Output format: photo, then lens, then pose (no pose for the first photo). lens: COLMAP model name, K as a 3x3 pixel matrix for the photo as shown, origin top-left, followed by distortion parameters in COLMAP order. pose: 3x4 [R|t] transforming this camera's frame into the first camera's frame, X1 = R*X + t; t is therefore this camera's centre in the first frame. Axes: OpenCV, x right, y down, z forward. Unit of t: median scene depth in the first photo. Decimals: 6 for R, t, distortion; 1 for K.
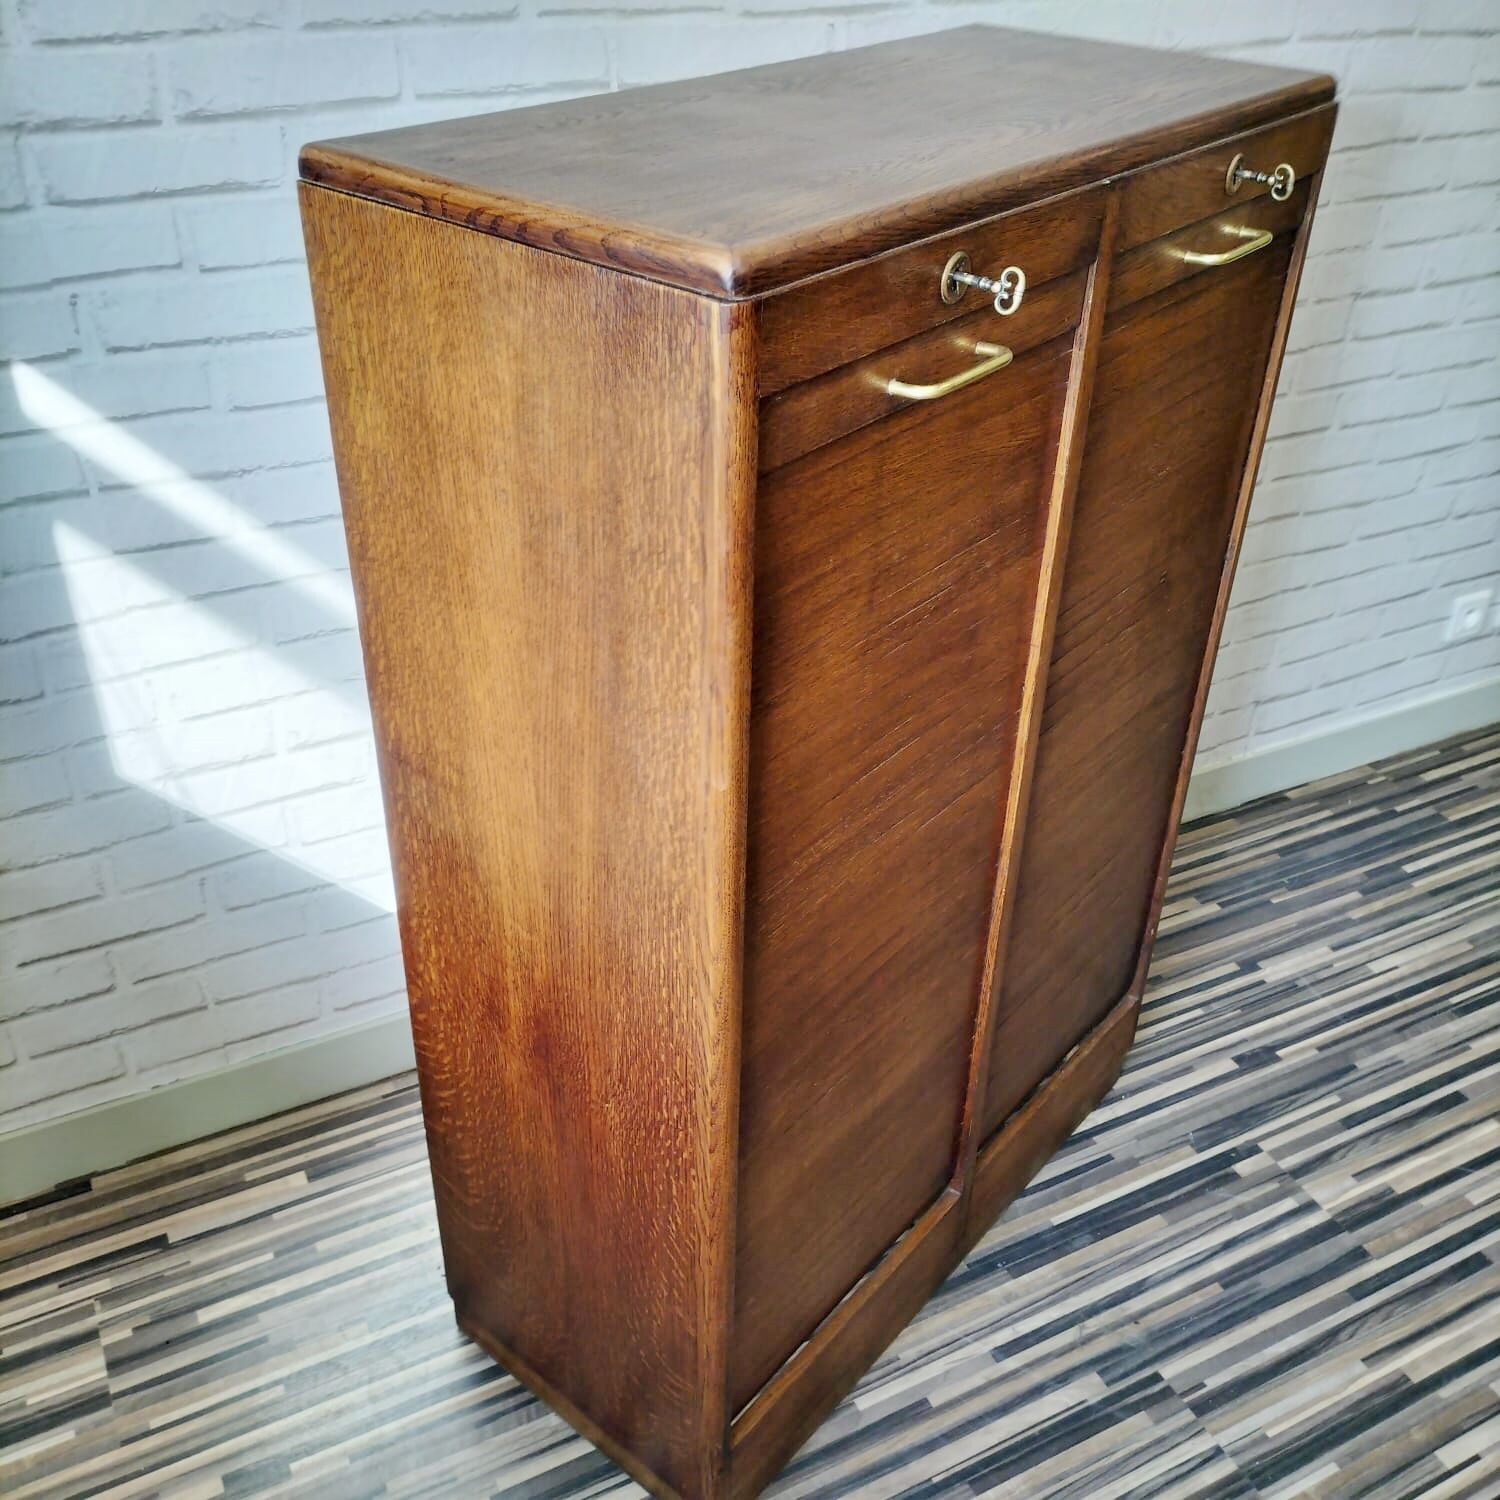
lens RADIAL K [[1504.1, 0, 750.0], [0, 1504.1, 750.0], [0, 0, 1]] dist [0.028644, -0.021474]
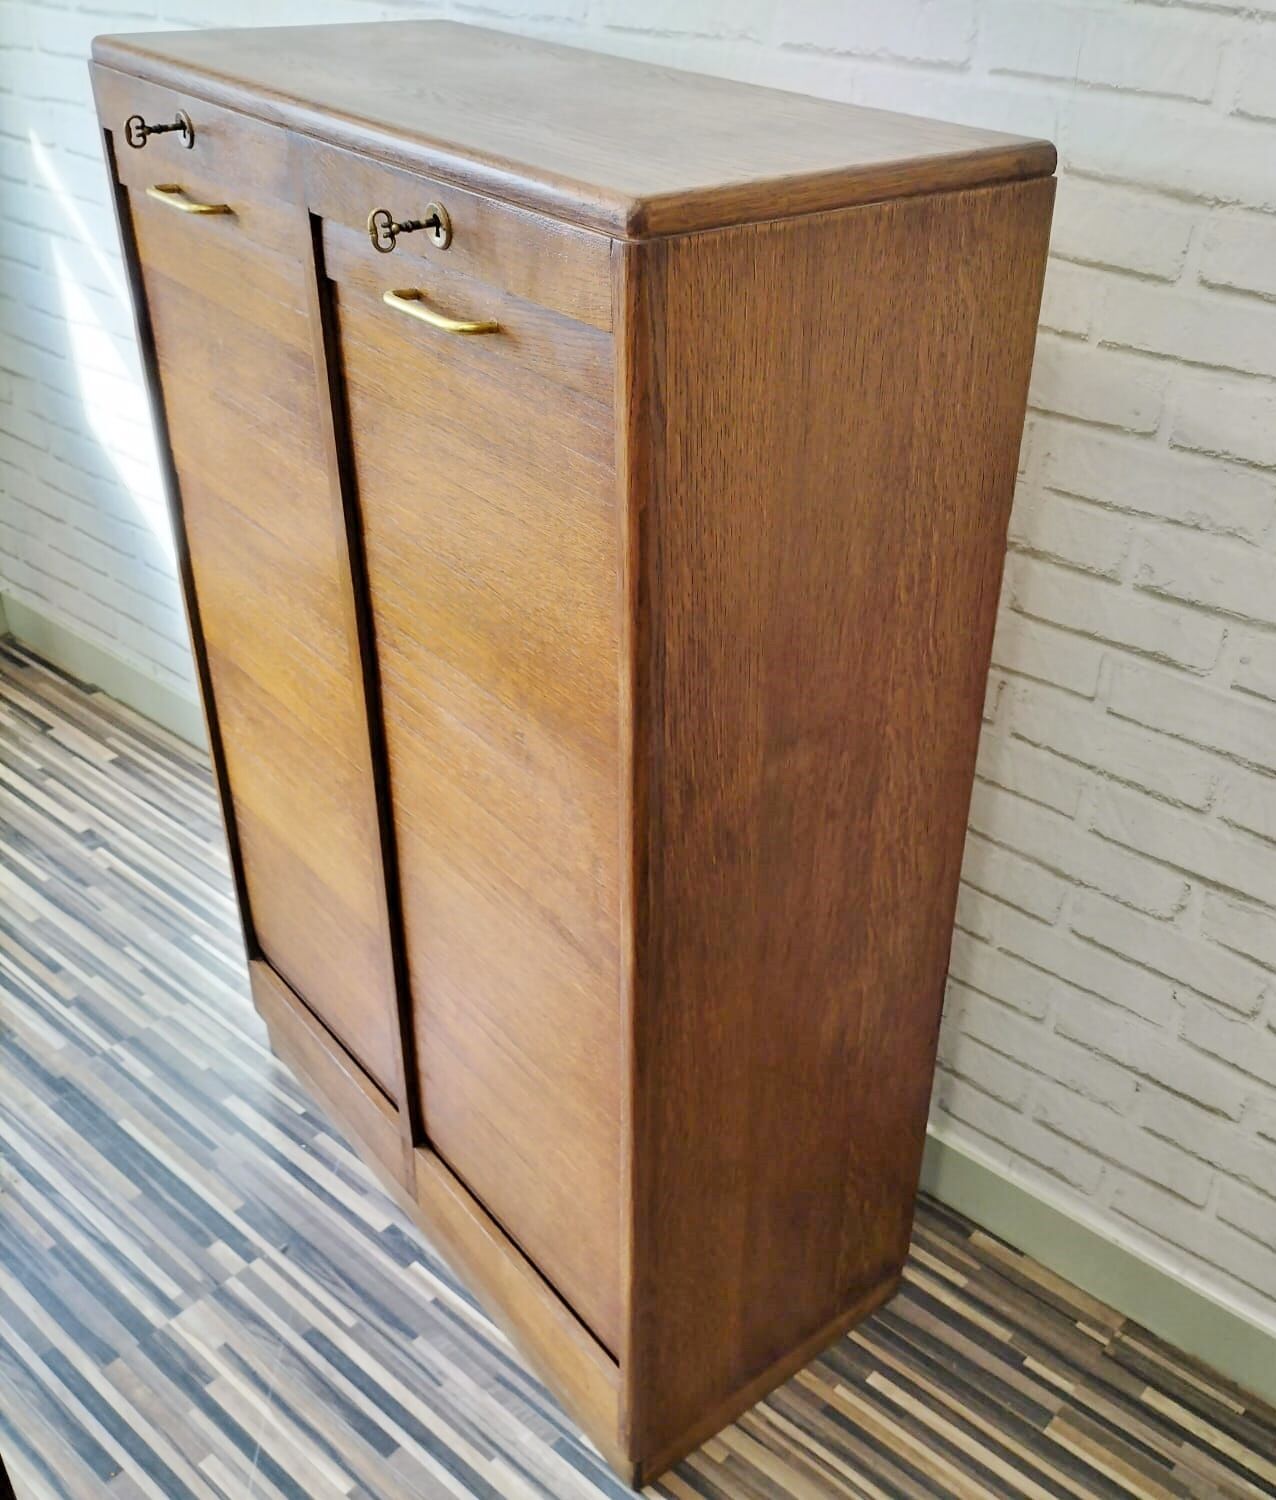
lens RADIAL K [[1484.3, 0, 692.8], [0, 1484.3, 719.6], [0, 0, 1]] dist [0.003542, 0.013163]
pose [[0.391897, 0.462148, -0.795509, 1.002548], [-0.515411, 0.826533, 0.226261, -0.343102], [0.762081, 0.321343, 0.562113, 0.597177]]
